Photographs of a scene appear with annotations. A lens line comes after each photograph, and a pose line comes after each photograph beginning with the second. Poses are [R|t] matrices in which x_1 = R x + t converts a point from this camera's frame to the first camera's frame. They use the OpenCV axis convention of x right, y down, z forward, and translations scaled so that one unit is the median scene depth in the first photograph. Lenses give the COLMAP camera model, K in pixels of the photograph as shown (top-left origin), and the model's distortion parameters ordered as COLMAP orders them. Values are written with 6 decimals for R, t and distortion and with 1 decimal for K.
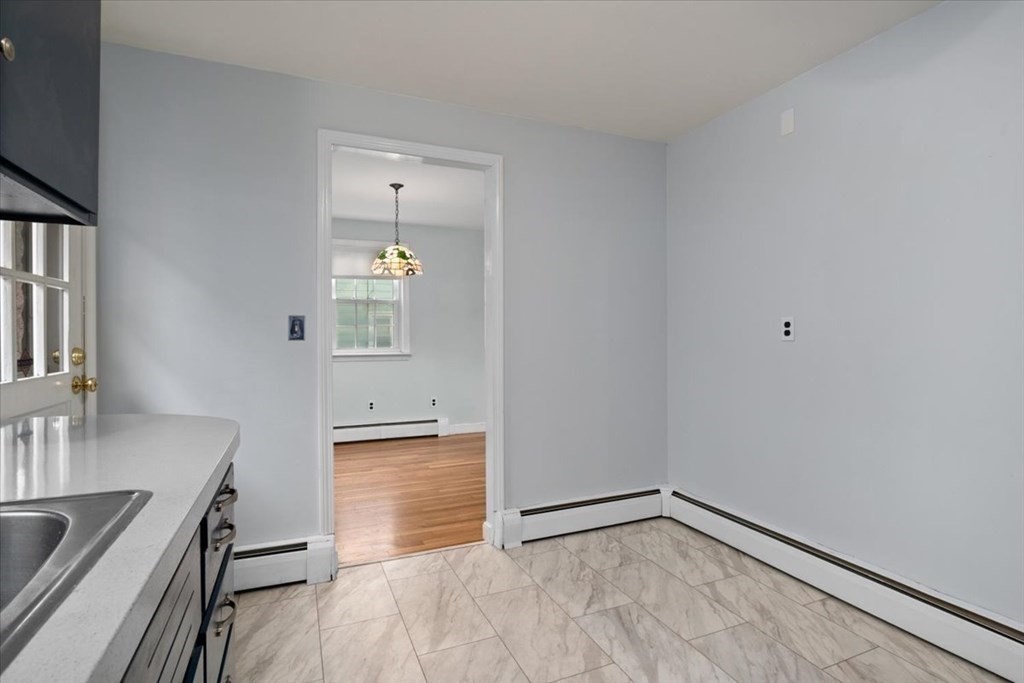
lens RADIAL K [[521.6, 0, 512.0], [0, 521.6, 341.5], [0, 0, 1]] dist [-0.000656, 0.000318]
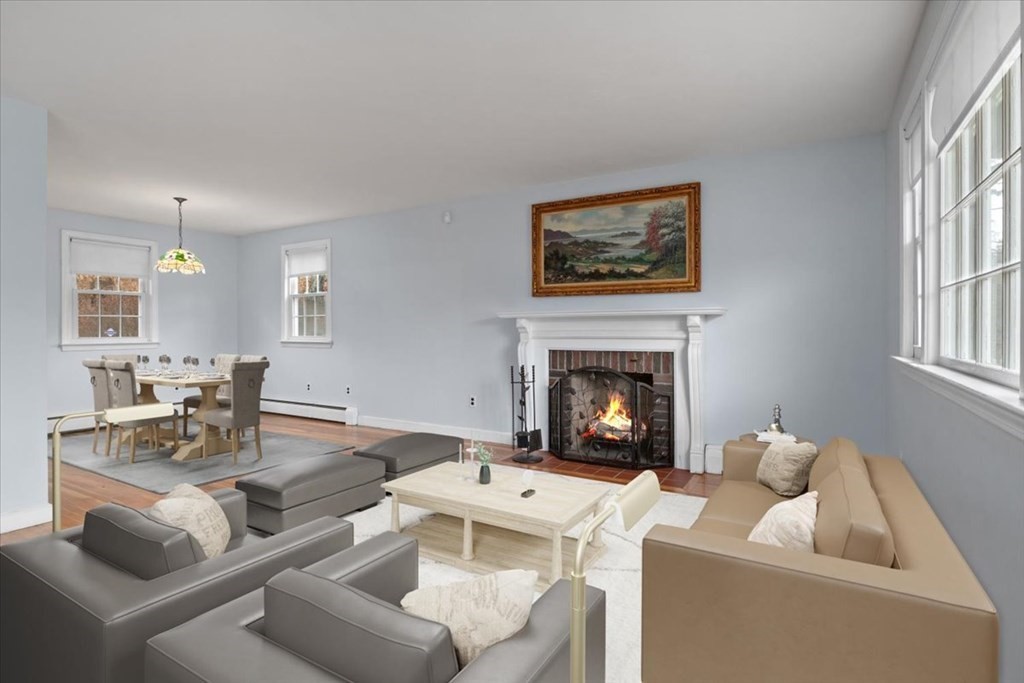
lens RADIAL K [[516.1, 0, 512.2], [0, 516.1, 334.1], [0, 0, 1]] dist [-0.003034, -0.001189]
pose [[0.598954, 0.013113, -0.800676, 0.921498], [-0.003345, 0.999898, 0.013873, -0.009449], [0.800776, -0.005630, 0.598937, 0.710486]]
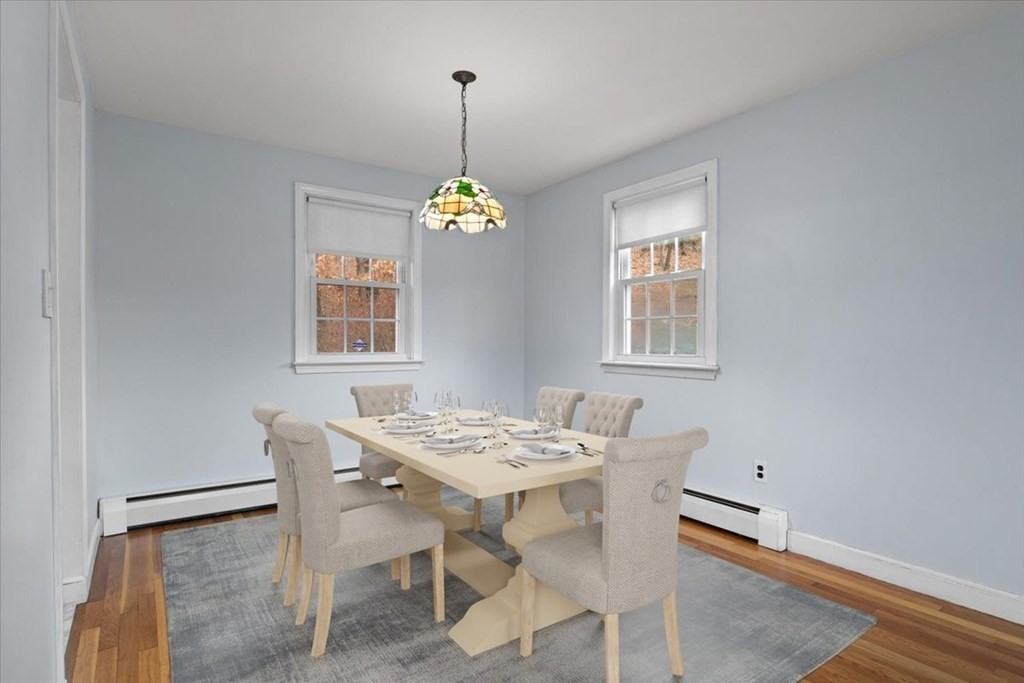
lens RADIAL K [[531.3, 0, 511.9], [0, 531.3, 353.1], [0, 0, 1]] dist [-0.018196, 0.000431]
pose [[0.217659, 0.027403, -0.975640, 0.296732], [-0.006238, 0.999624, 0.026685, -0.004821], [0.976005, 0.000278, 0.217749, 0.727768]]
